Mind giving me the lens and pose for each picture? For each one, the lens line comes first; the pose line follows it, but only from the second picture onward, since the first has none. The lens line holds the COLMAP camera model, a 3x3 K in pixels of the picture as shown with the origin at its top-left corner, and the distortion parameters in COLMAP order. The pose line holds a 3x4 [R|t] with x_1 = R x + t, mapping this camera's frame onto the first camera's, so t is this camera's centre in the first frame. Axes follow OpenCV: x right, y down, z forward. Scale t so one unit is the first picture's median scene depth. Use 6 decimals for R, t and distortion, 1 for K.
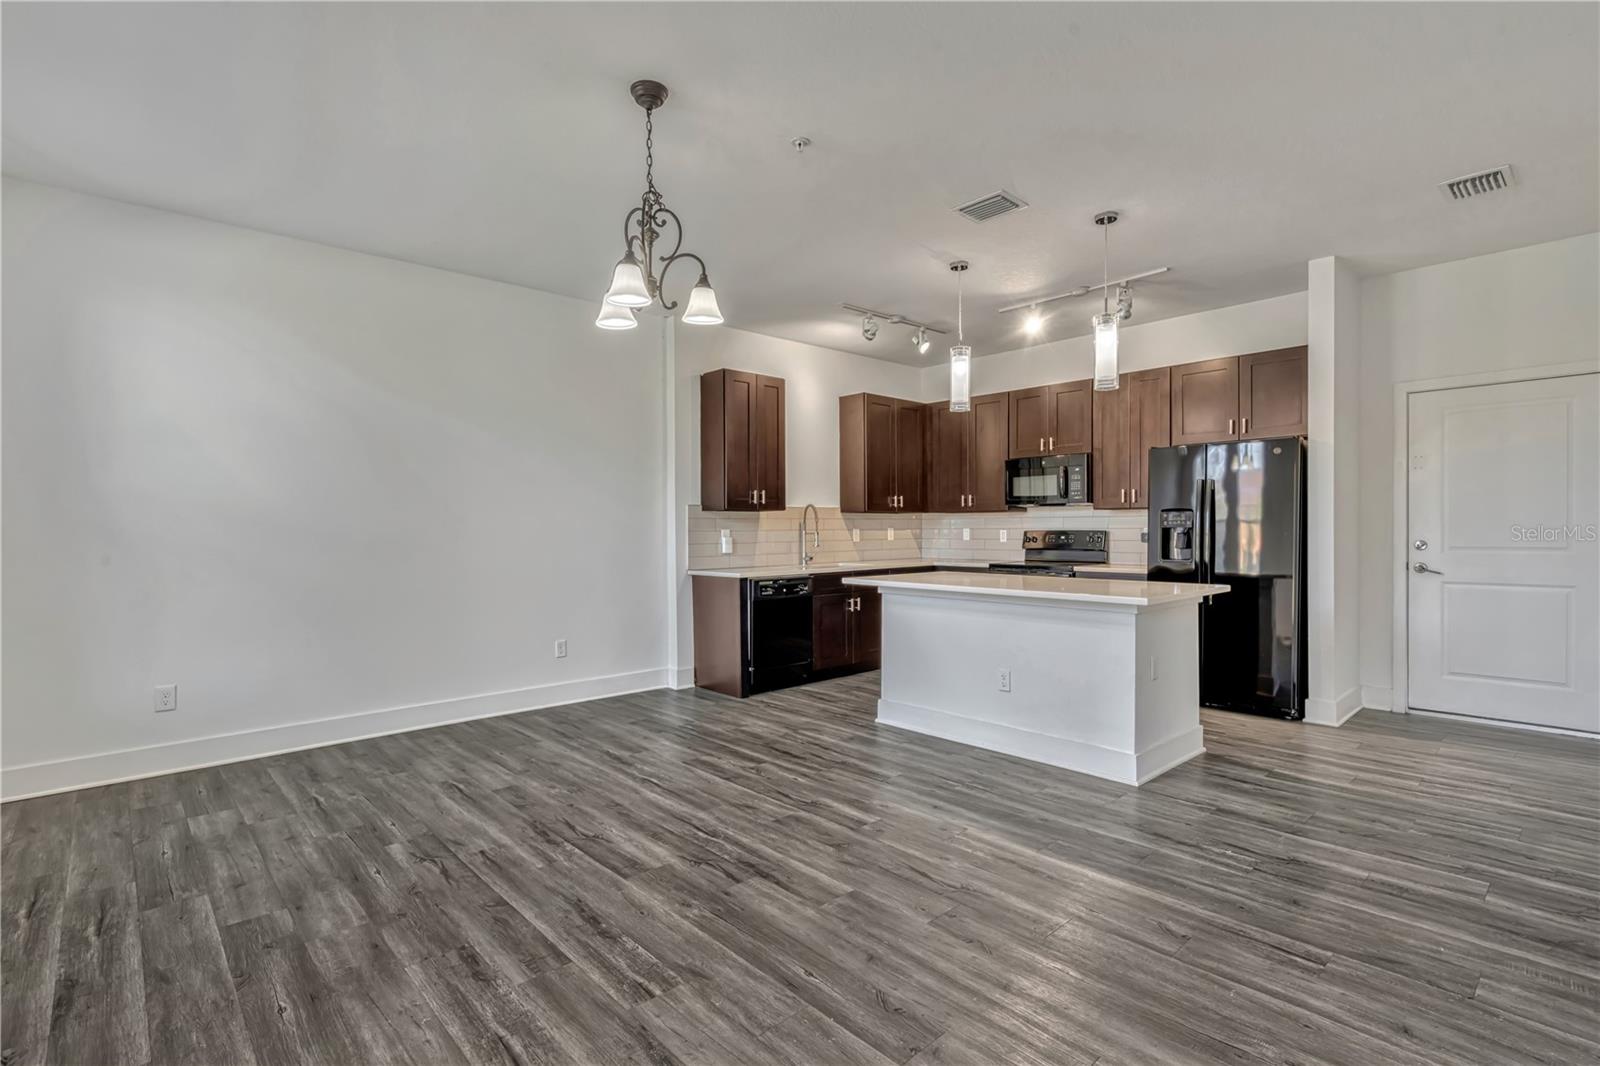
lens RADIAL K [[748.8, 0, 796.1], [0, 748.8, 536.3], [0, 0, 1]] dist [-0.001539, 0.000088]
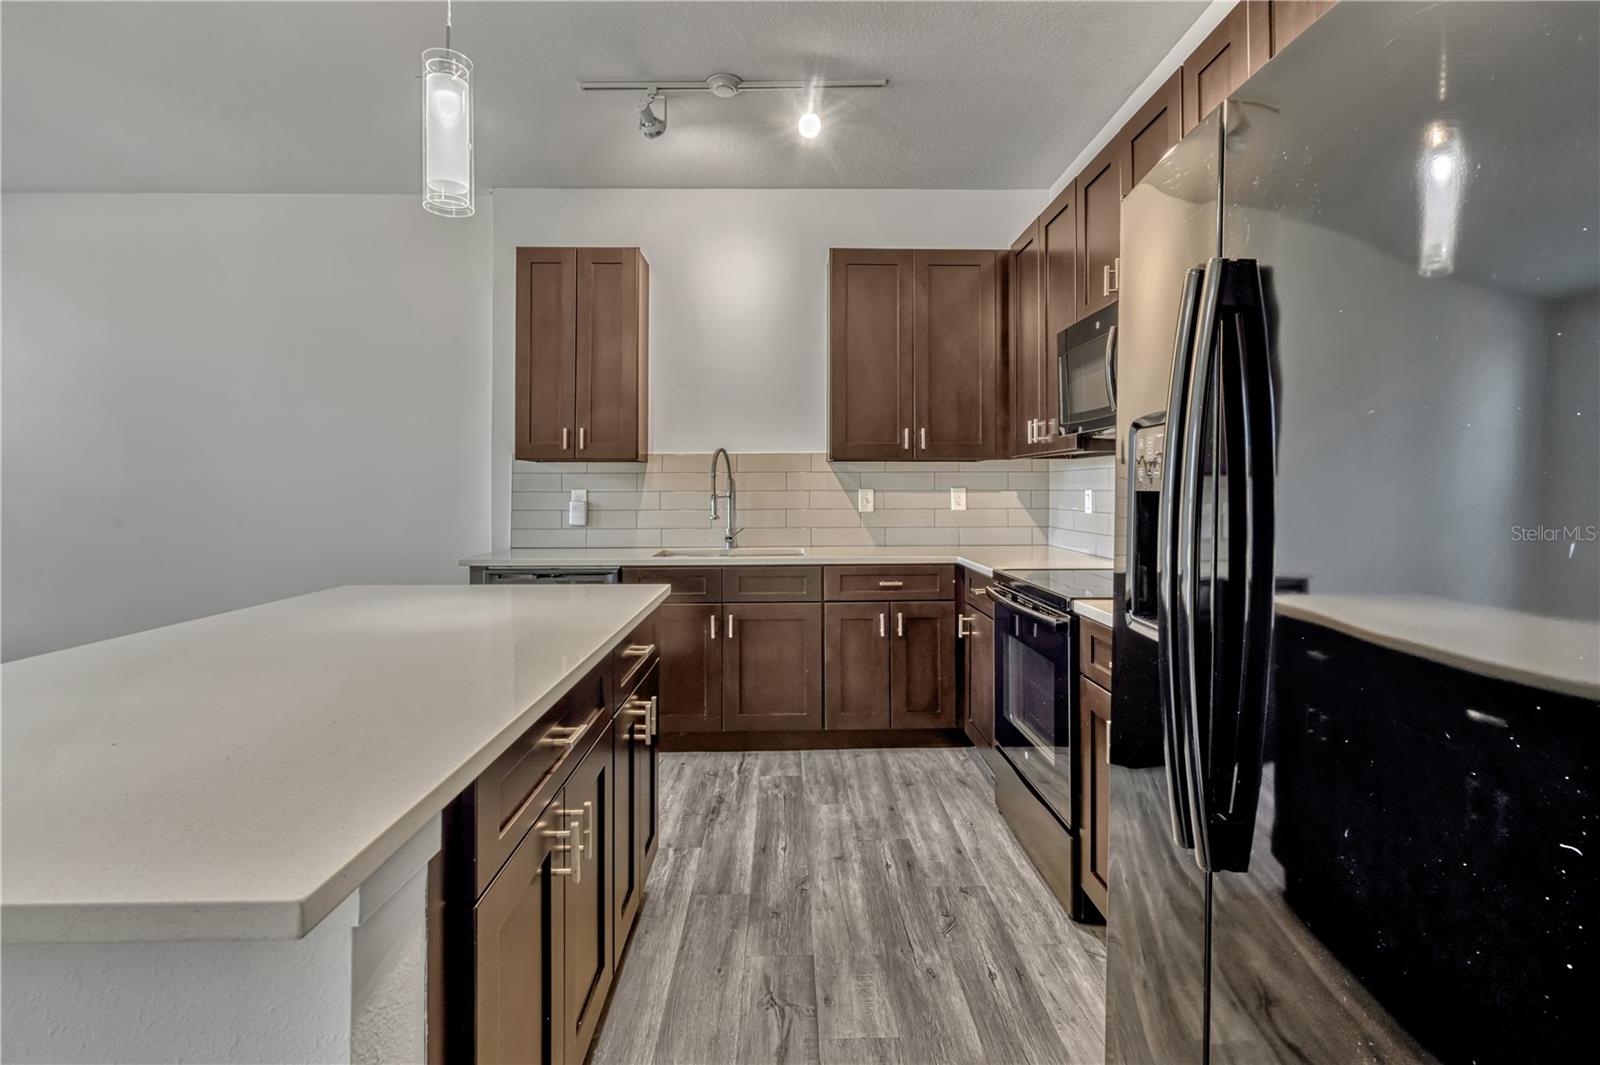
lens RADIAL K [[746.6, 0, 797.2], [0, 746.6, 494.1], [0, 0, 1]] dist [-0.002340, -0.000071]
pose [[0.748408, 0.005763, -0.663213, 0.622244], [-0.009155, 0.999957, -0.001642, -0.007547], [0.663175, 0.007300, 0.748429, 0.798439]]
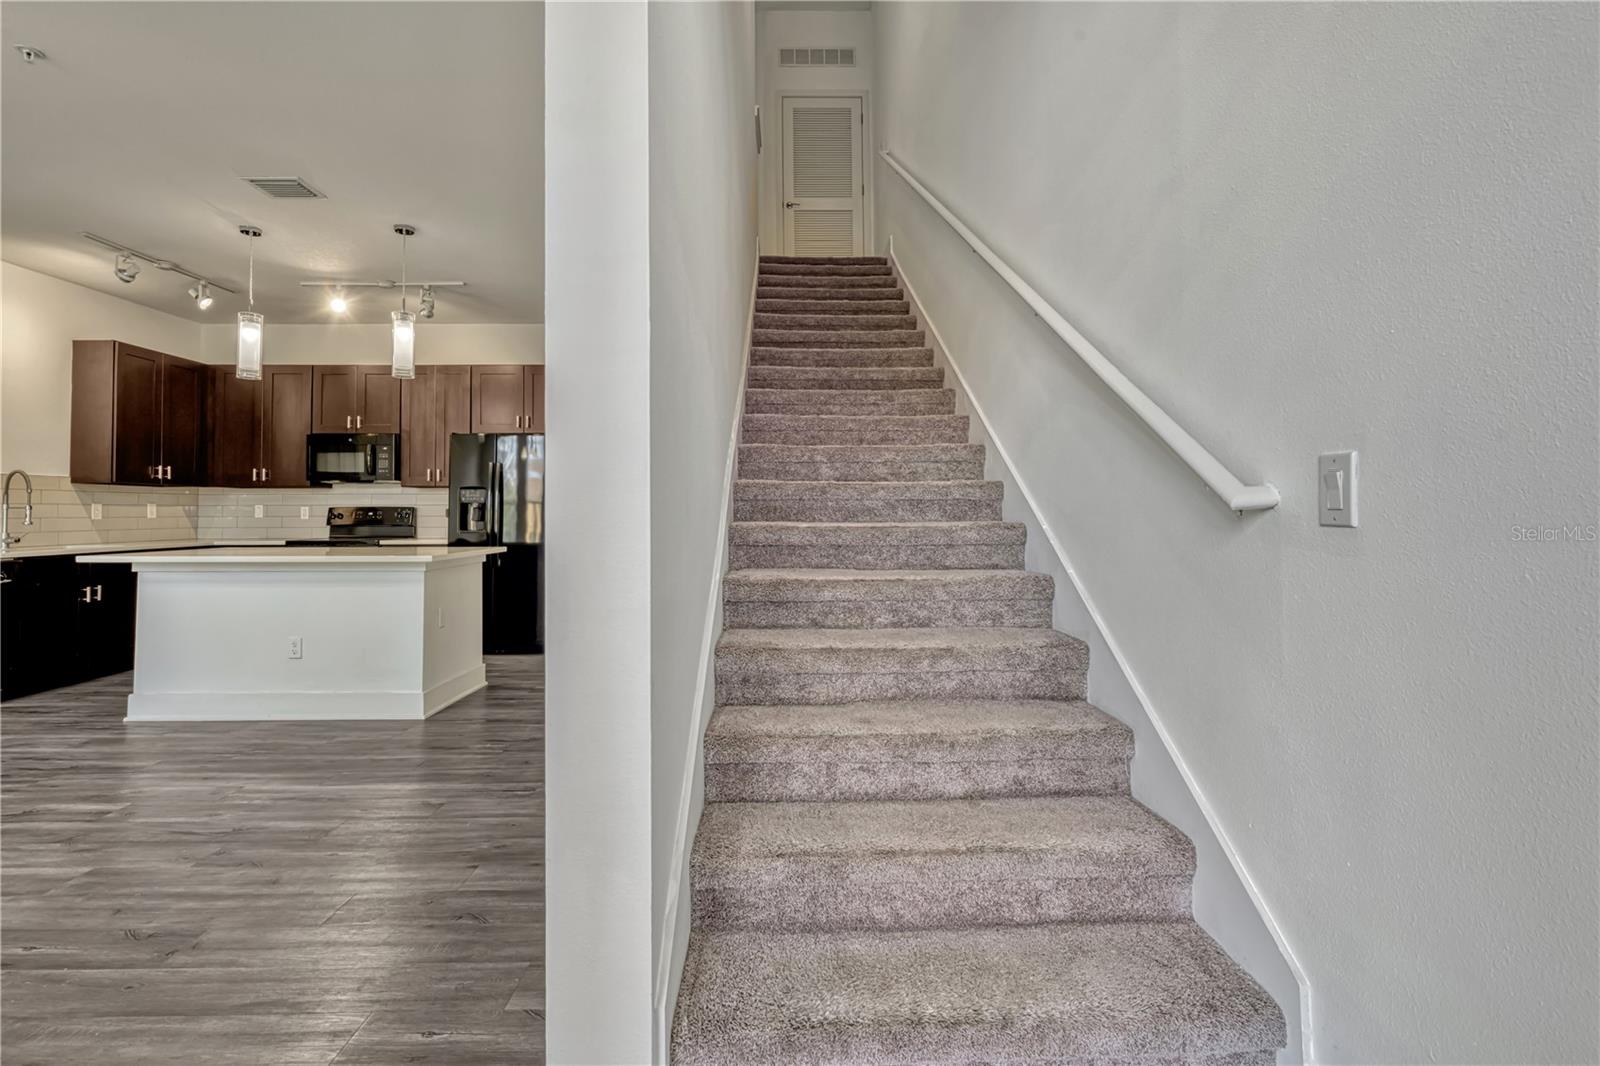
lens RADIAL K [[739.5, 0, 793.4], [0, 739.5, 493.5], [0, 0, 1]] dist [-0.002634, -0.000015]
pose [[0.666244, 0.022379, 0.745398, -0.019745], [0.007727, 0.999289, -0.036908, 0.021420], [-0.745693, 0.030350, 0.665598, -0.151739]]
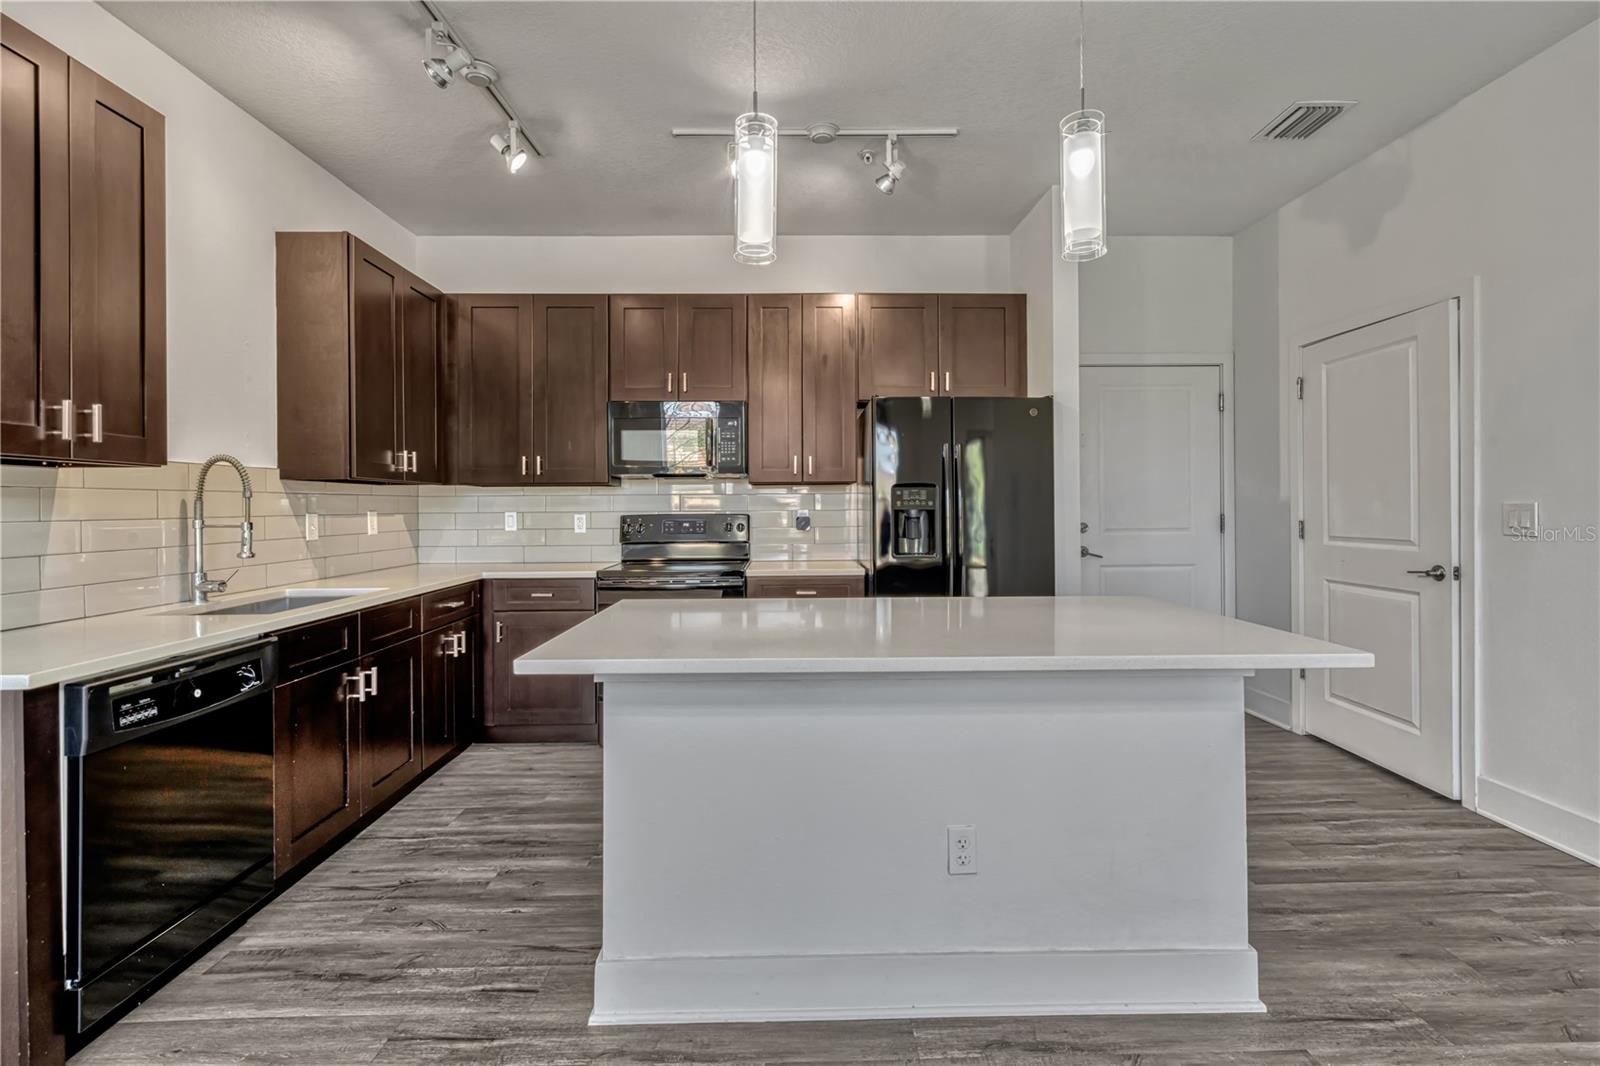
lens RADIAL K [[734.4, 0, 799.4], [0, 734.4, 507.5], [0, 0, 1]] dist [0.000107, 0.000150]
pose [[0.663427, -0.000164, 0.748241, -0.099440], [0.011095, 0.999892, -0.009619, -0.008956], [-0.748159, 0.014683, 0.663357, 0.657973]]
